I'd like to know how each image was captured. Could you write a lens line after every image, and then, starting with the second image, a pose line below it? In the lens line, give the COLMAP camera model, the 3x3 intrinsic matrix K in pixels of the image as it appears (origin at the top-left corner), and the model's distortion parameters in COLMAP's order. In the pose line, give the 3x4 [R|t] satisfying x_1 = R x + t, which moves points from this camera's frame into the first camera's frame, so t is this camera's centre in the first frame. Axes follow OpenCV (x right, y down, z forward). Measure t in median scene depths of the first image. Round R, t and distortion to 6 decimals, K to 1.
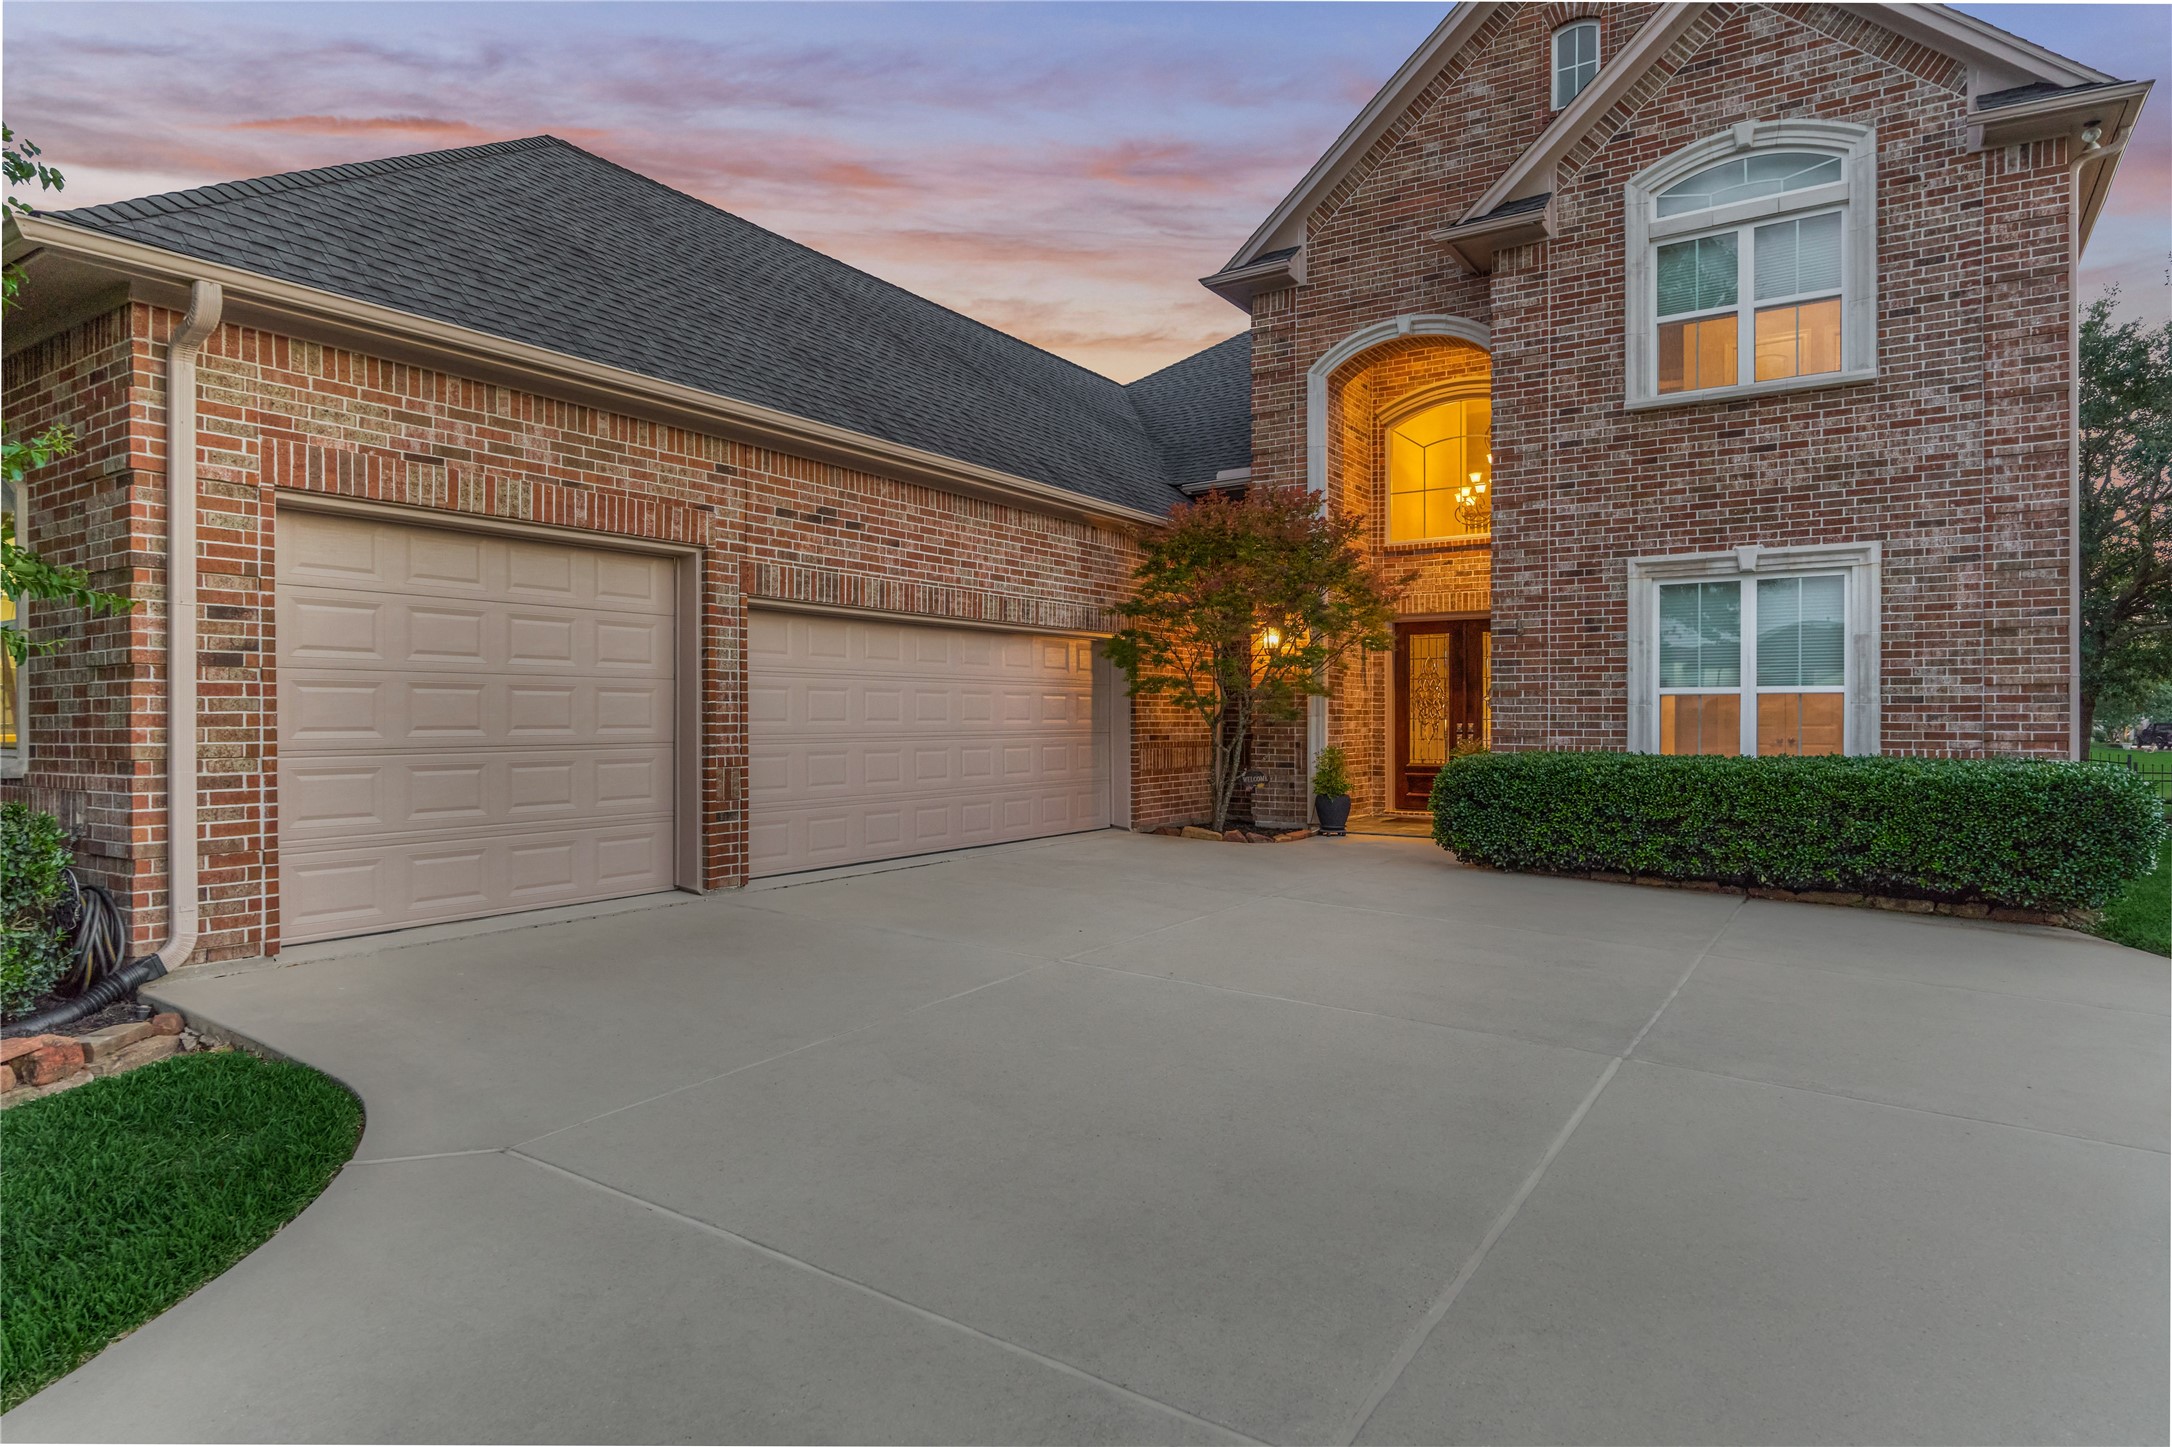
lens RADIAL K [[1208.3, 0, 1084.5], [0, 1208.3, 725.9], [0, 0, 1]] dist [-0.002411, 0.000456]
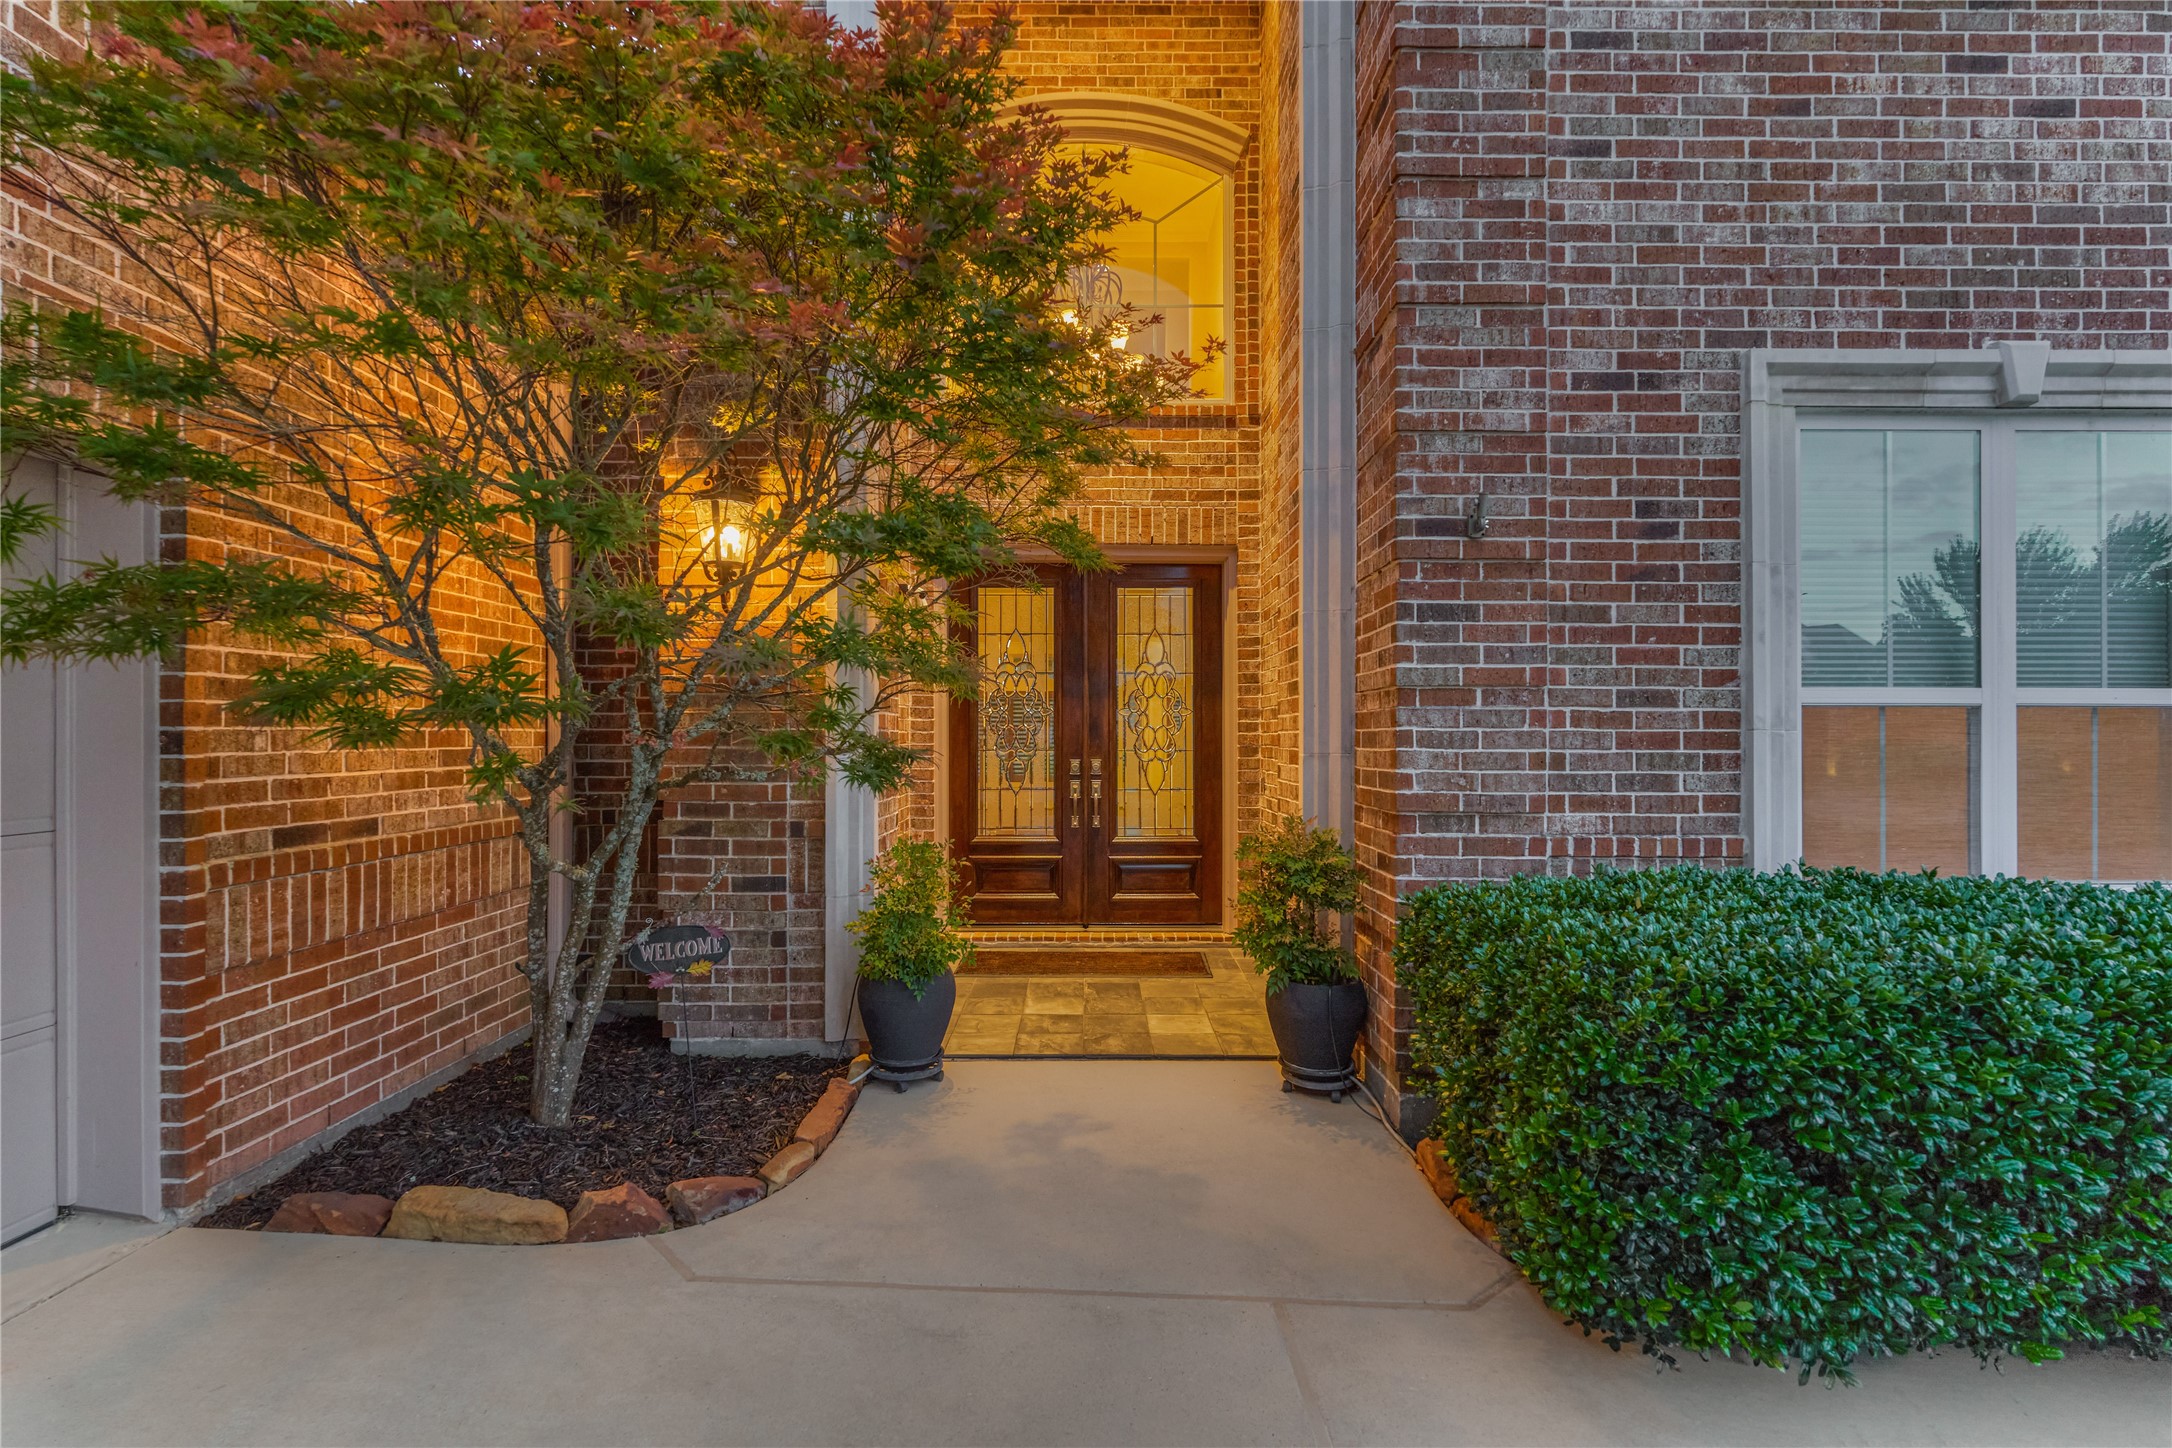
lens RADIAL K [[1003.0, 0, 1089.2], [0, 1003.0, 731.0], [0, 0, 1]] dist [-0.006290, -0.000352]
pose [[0.830946, 0.002162, 0.556349, 0.097117], [0.001506, 0.999980, -0.006136, -0.015310], [-0.556351, 0.005937, 0.830926, 0.844729]]
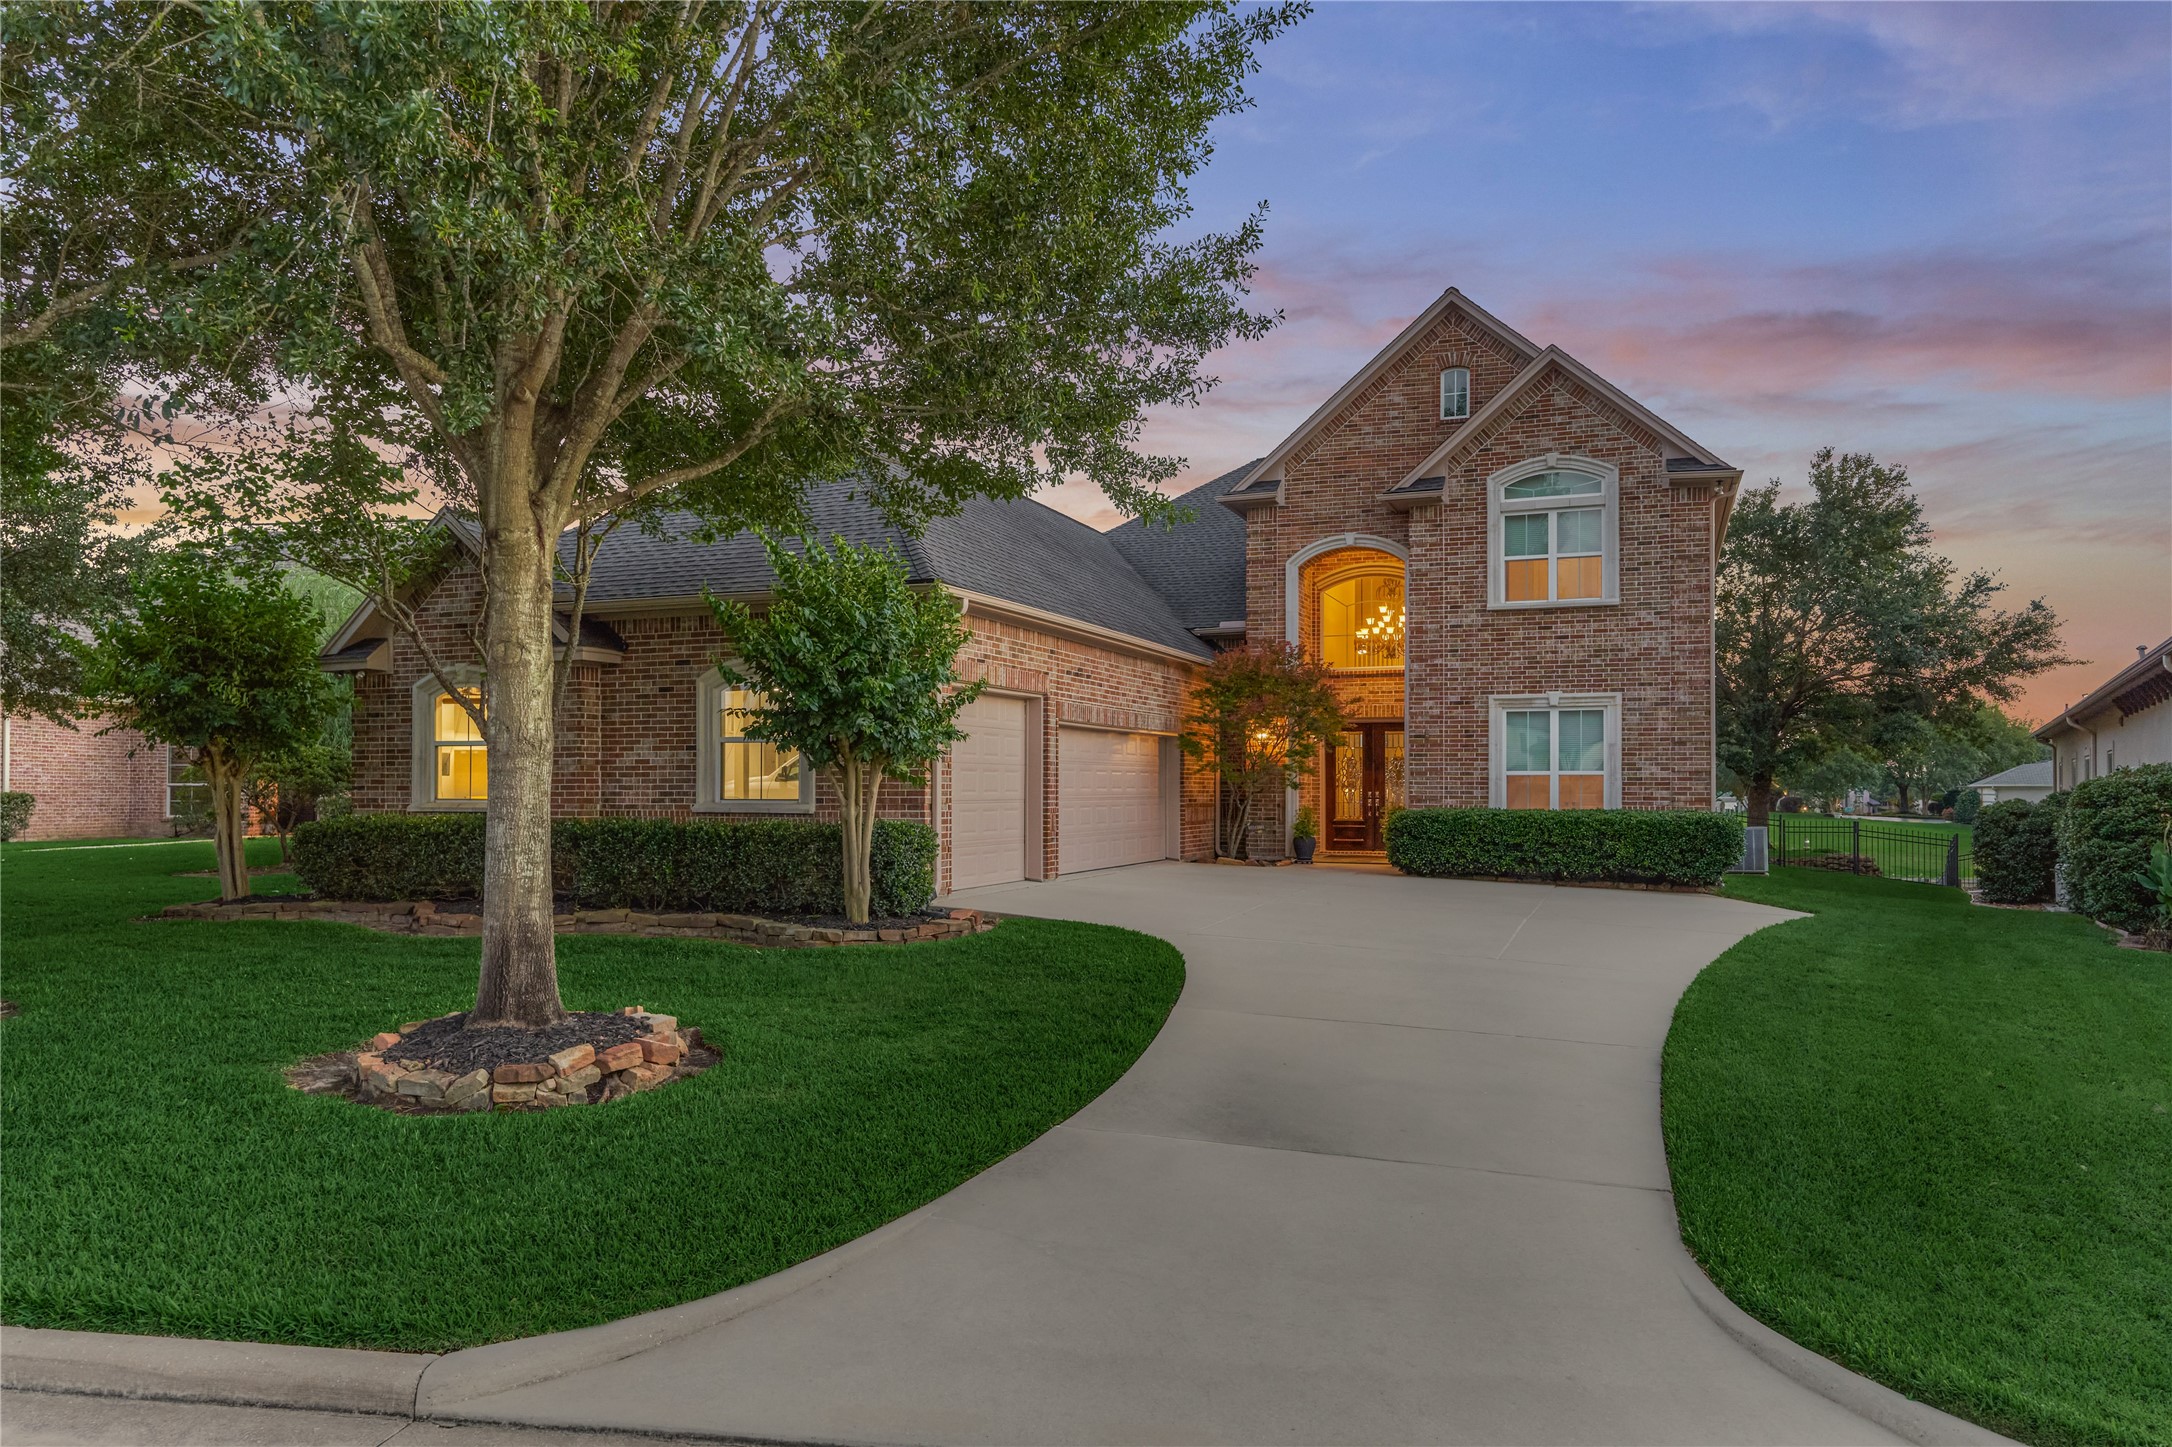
lens RADIAL K [[1341.3, 0, 1082.2], [0, 1341.3, 778.3], [0, 0, 1]] dist [-0.003830, -0.000460]
pose [[0.981476, 0.004983, 0.191519, -0.478359], [-0.002432, 0.999905, -0.013552, 0.006232], [-0.191568, 0.012835, 0.981395, -0.752646]]
